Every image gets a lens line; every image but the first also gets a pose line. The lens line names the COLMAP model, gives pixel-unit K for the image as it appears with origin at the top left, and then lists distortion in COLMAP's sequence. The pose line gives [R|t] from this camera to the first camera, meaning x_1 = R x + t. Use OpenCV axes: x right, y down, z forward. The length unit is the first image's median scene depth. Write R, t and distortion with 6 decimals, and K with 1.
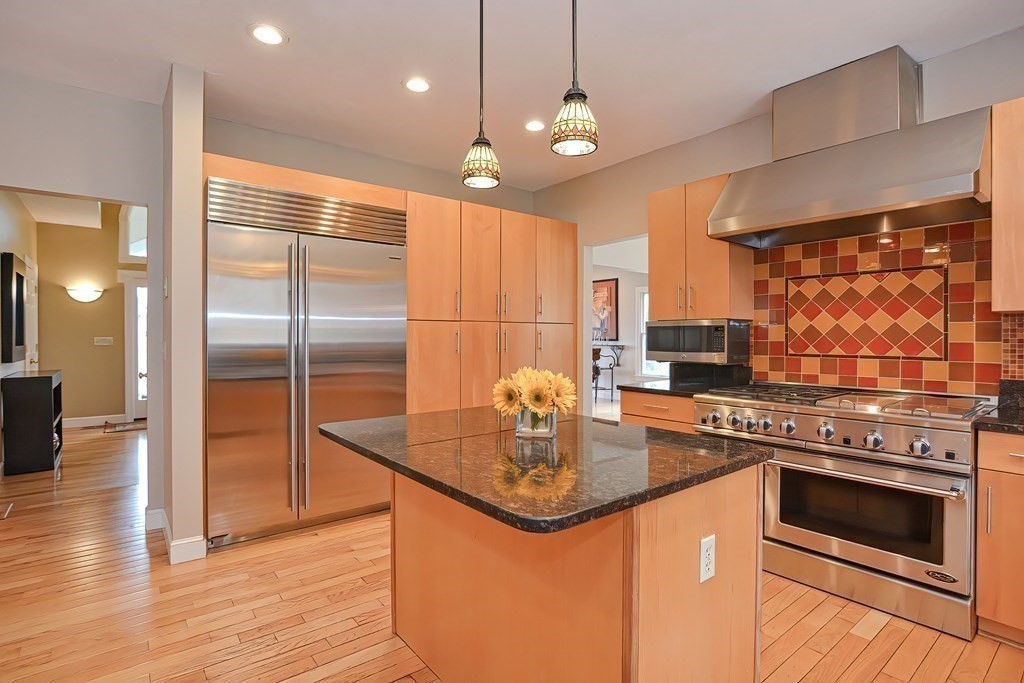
lens RADIAL K [[502.3, 0, 502.5], [0, 502.3, 342.3], [0, 0, 1]] dist [-0.024968, 0.005182]
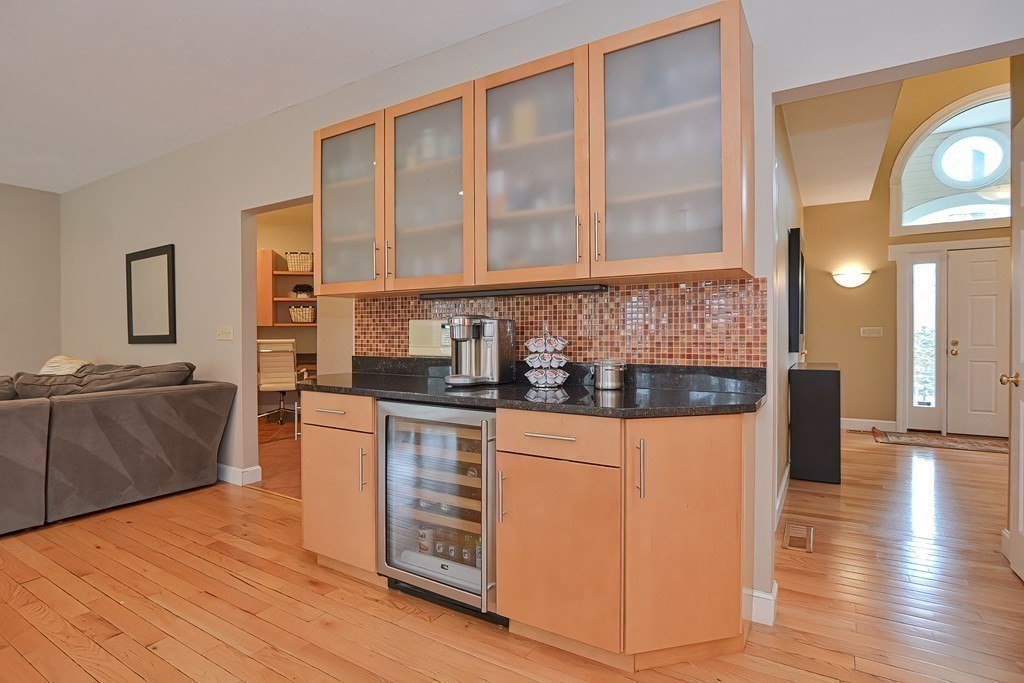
lens RADIAL K [[502.3, 0, 519.1], [0, 502.3, 339.9], [0, 0, 1]] dist [-0.024968, 0.005182]
pose [[0.339742, 0.006539, -0.940496, -0.474893], [-0.008100, 0.999959, 0.004026, 0.028611], [0.940484, 0.006250, 0.339781, 0.322221]]
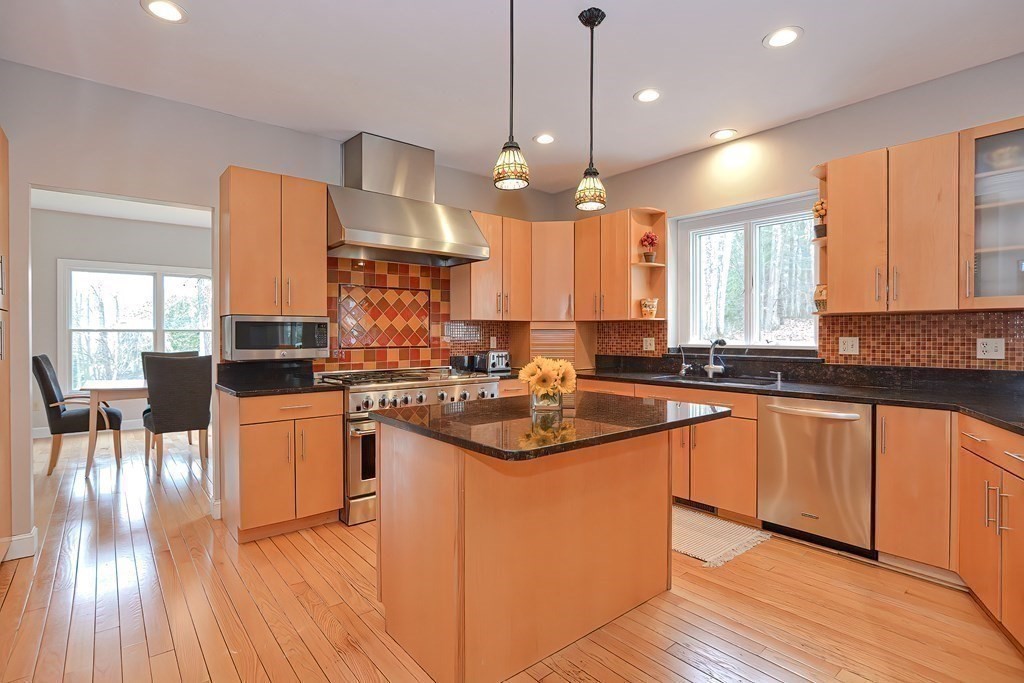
lens RADIAL K [[502.3, 0, 510.6], [0, 502.3, 338.6], [0, 0, 1]] dist [-0.024968, 0.005182]
pose [[-0.012601, -0.009422, 0.999876, -0.673414], [0.013207, 0.999867, 0.009589, -0.004702], [-0.999833, 0.013327, -0.012475, 0.640147]]
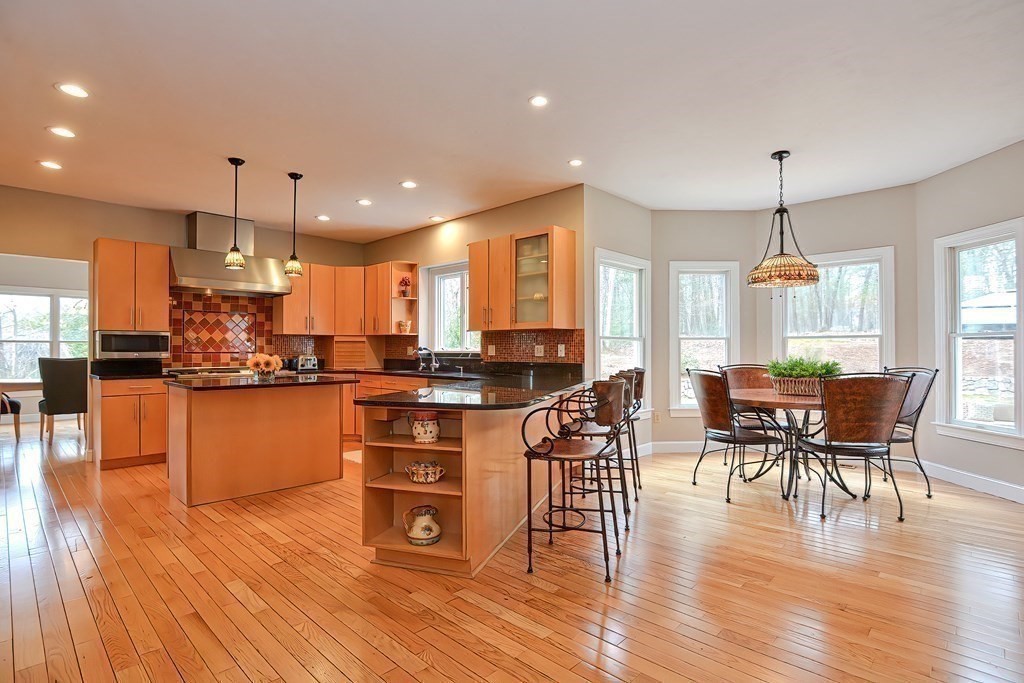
lens RADIAL K [[502.3, 0, 514.9], [0, 502.3, 347.1], [0, 0, 1]] dist [-0.024968, 0.005182]
pose [[-0.137354, 0.002132, 0.990520, -1.439482], [0.011568, 0.999933, -0.000549, 0.020476], [-0.990454, 0.011383, -0.137369, 0.070169]]
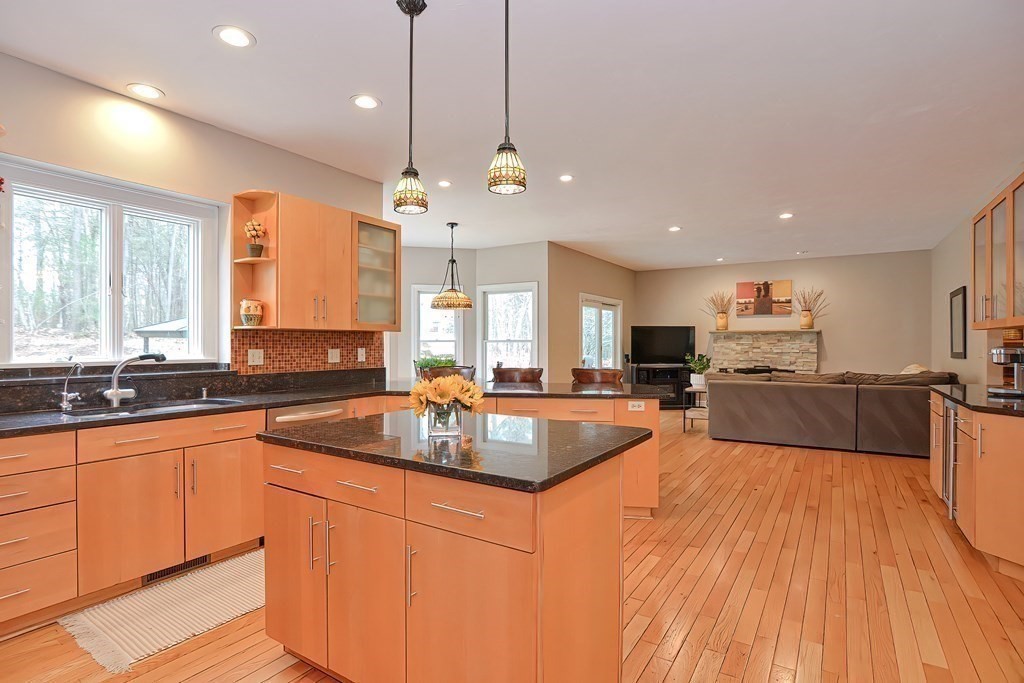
lens RADIAL K [[502.3, 0, 509.0], [0, 502.3, 346.2], [0, 0, 1]] dist [-0.024968, 0.005182]
pose [[-0.951488, -0.001126, -0.307685, 0.174324], [-0.006139, 0.999864, 0.015325, -0.017586], [0.307625, 0.016470, -0.951365, 1.216267]]
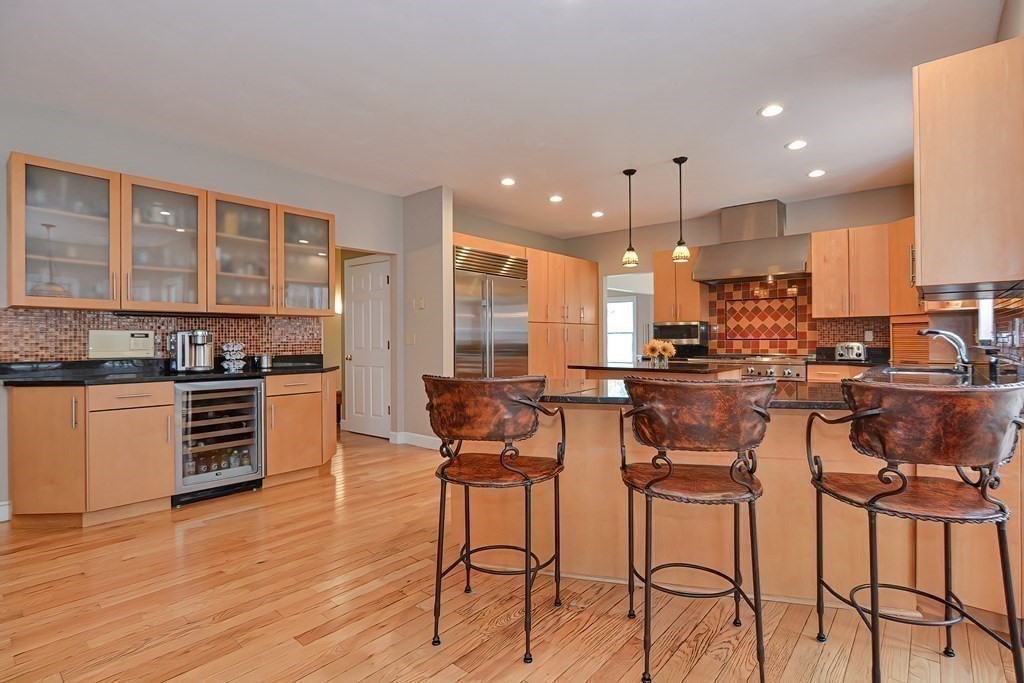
lens RADIAL K [[502.3, 0, 513.9], [0, 502.3, 342.2], [0, 0, 1]] dist [-0.024968, 0.005182]
pose [[0.978510, -0.008713, 0.206017, -0.688485], [0.010232, 0.999928, -0.006307, 0.041823], [-0.205947, 0.008280, 0.978528, -0.794413]]
